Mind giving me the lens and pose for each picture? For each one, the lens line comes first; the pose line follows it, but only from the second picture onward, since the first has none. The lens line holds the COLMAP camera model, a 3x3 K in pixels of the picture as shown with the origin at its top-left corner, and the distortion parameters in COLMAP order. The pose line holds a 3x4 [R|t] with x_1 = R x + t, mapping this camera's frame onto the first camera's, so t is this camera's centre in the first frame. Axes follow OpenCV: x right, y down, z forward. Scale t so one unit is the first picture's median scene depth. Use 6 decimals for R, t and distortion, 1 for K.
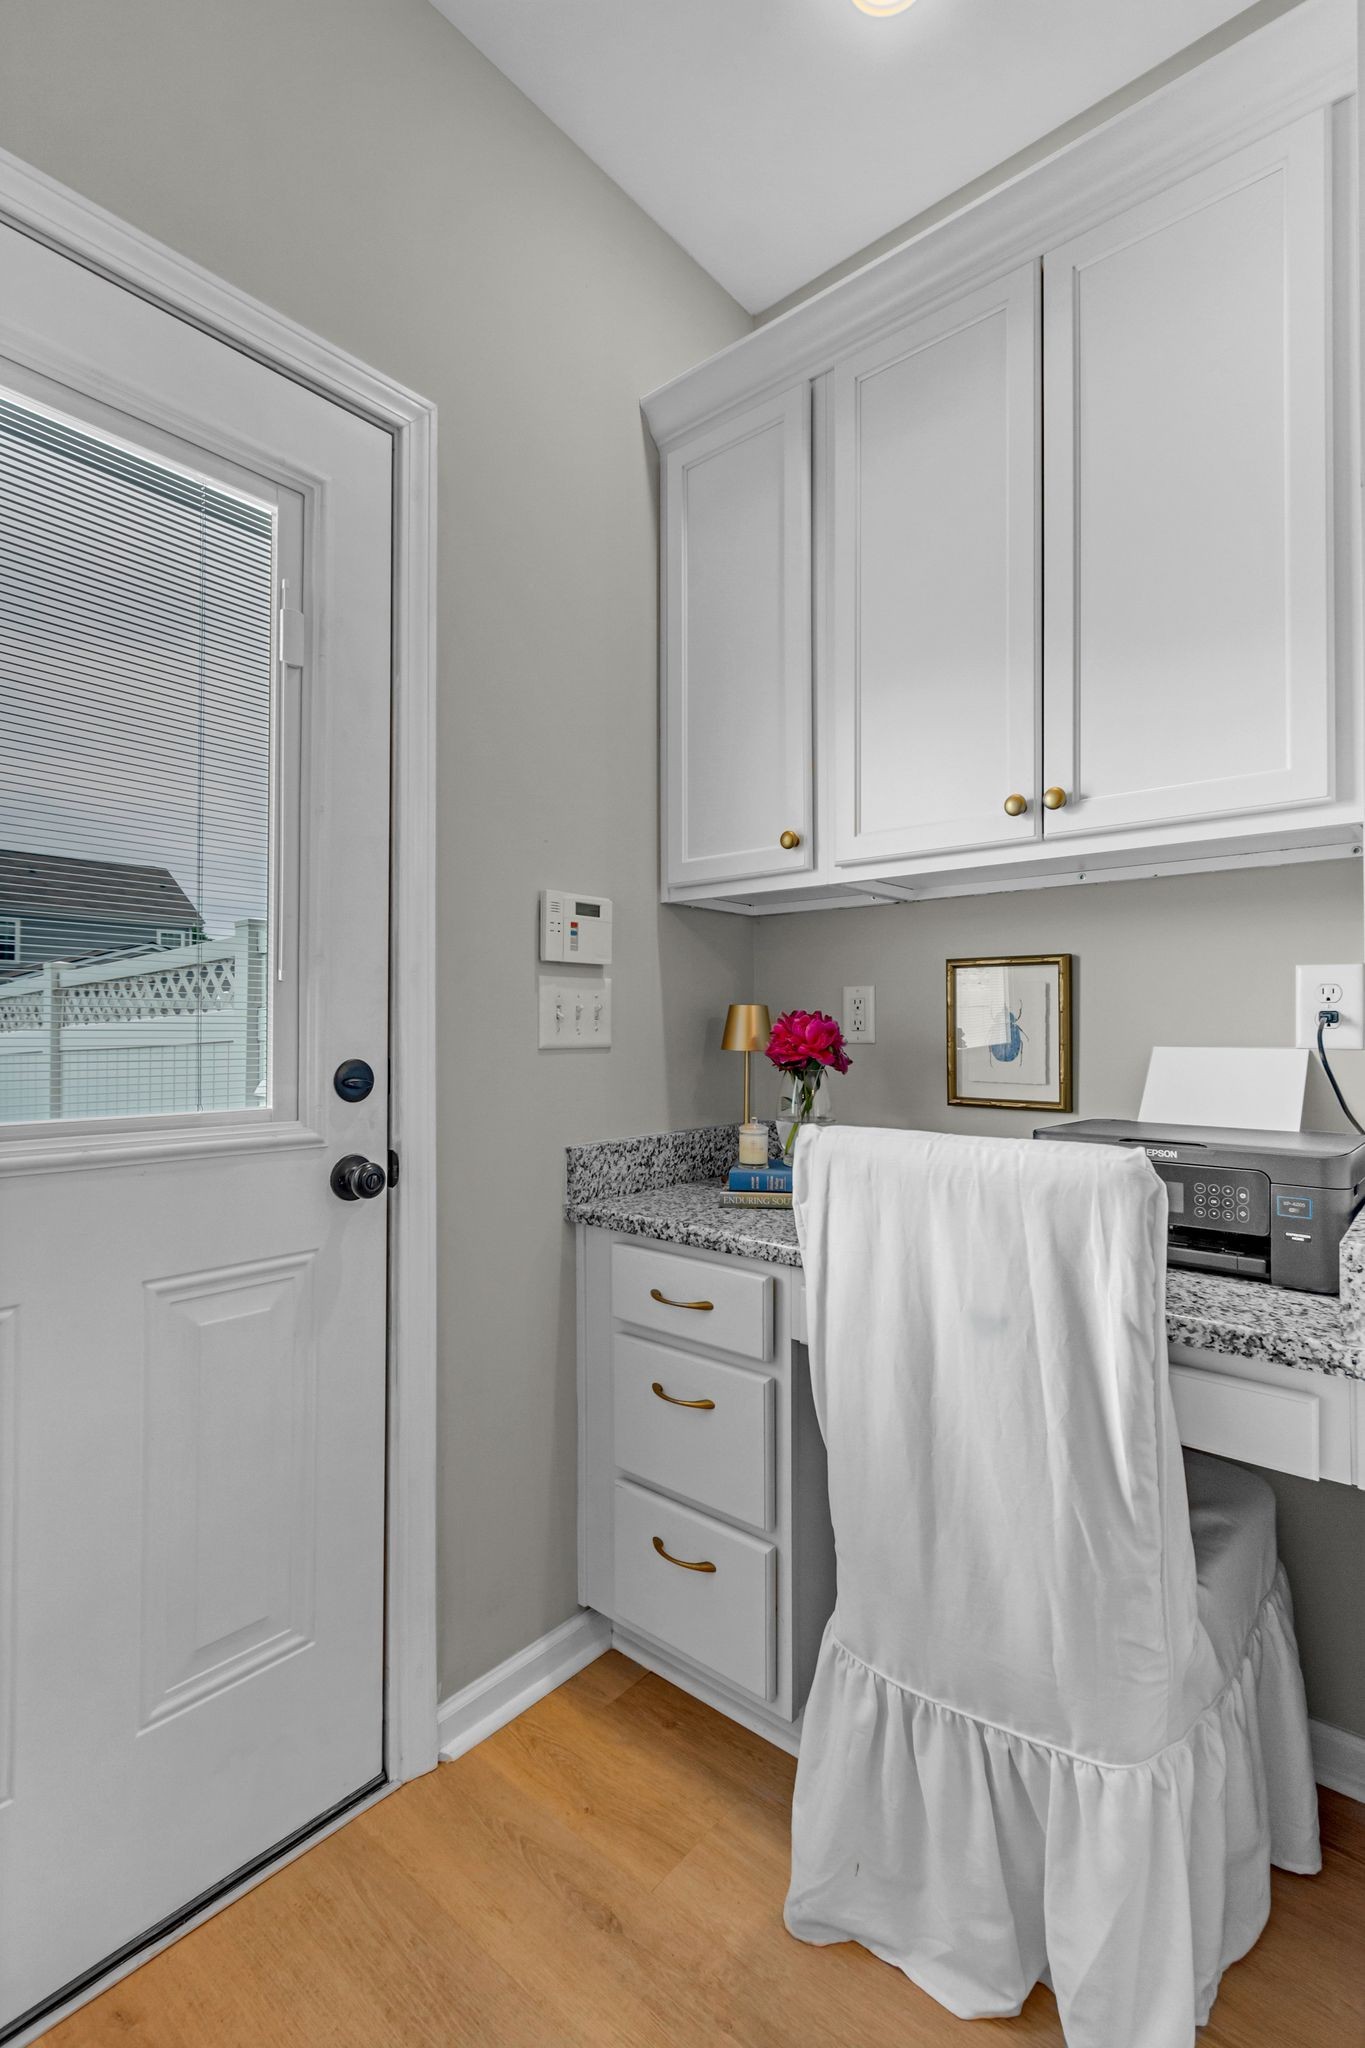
lens RADIAL K [[934.9, 0, 680.3], [0, 934.9, 1015.6], [0, 0, 1]] dist [0.007222, -0.000828]
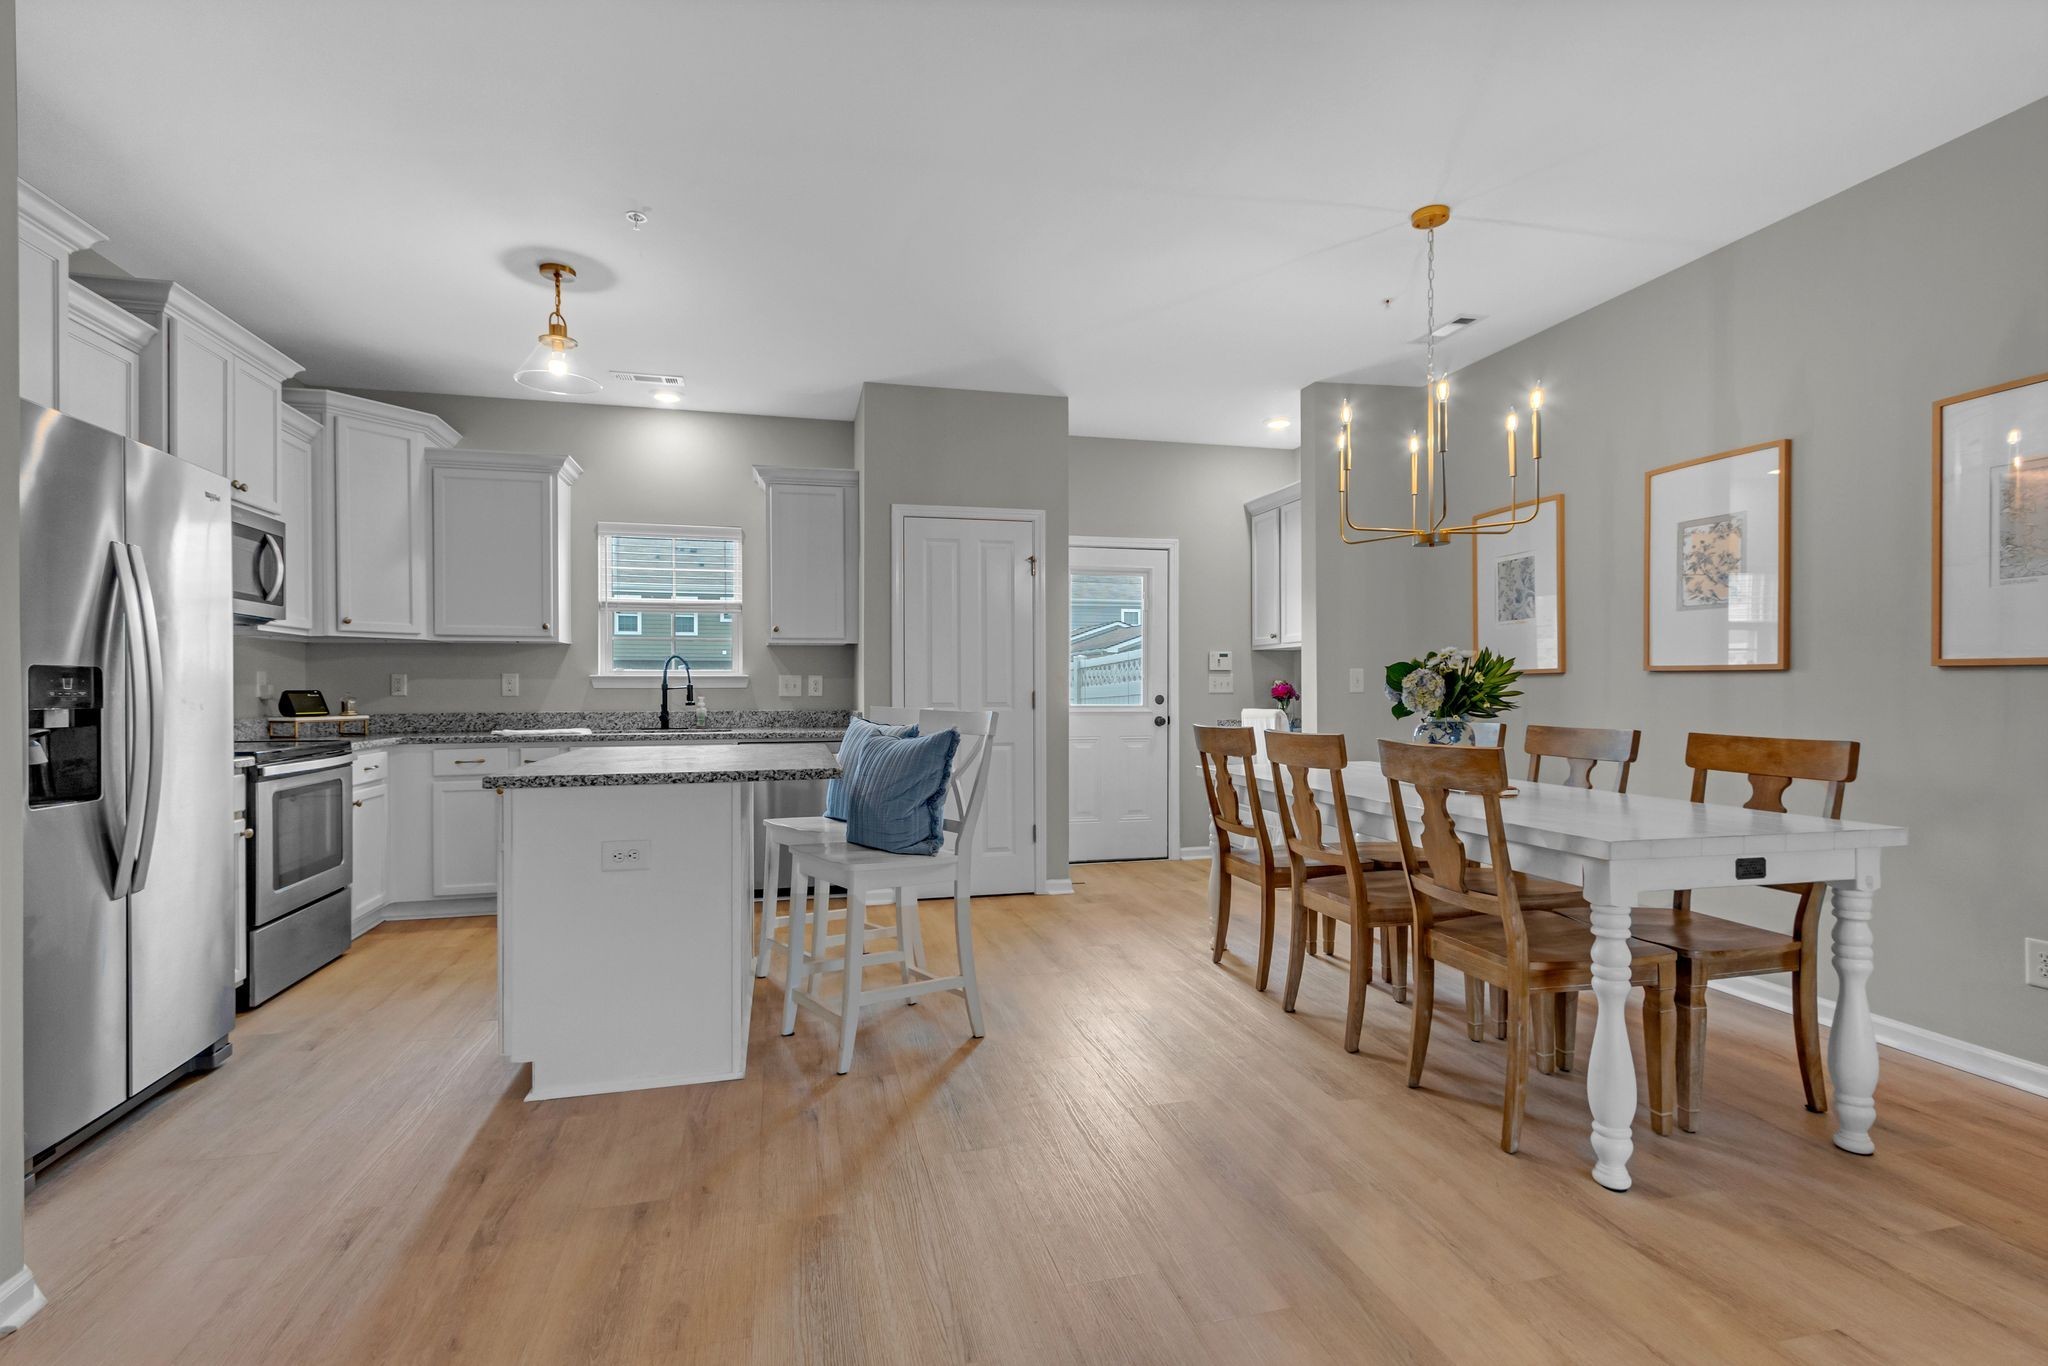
lens RADIAL K [[934.9, 0, 1022.8], [0, 934.9, 688.2], [0, 0, 1]] dist [0.007222, -0.000828]
pose [[0.816723, -0.004815, -0.577009, 1.655414], [0.009972, 0.999934, 0.005770, -0.016948], [0.576943, -0.010467, 0.816717, -2.956791]]
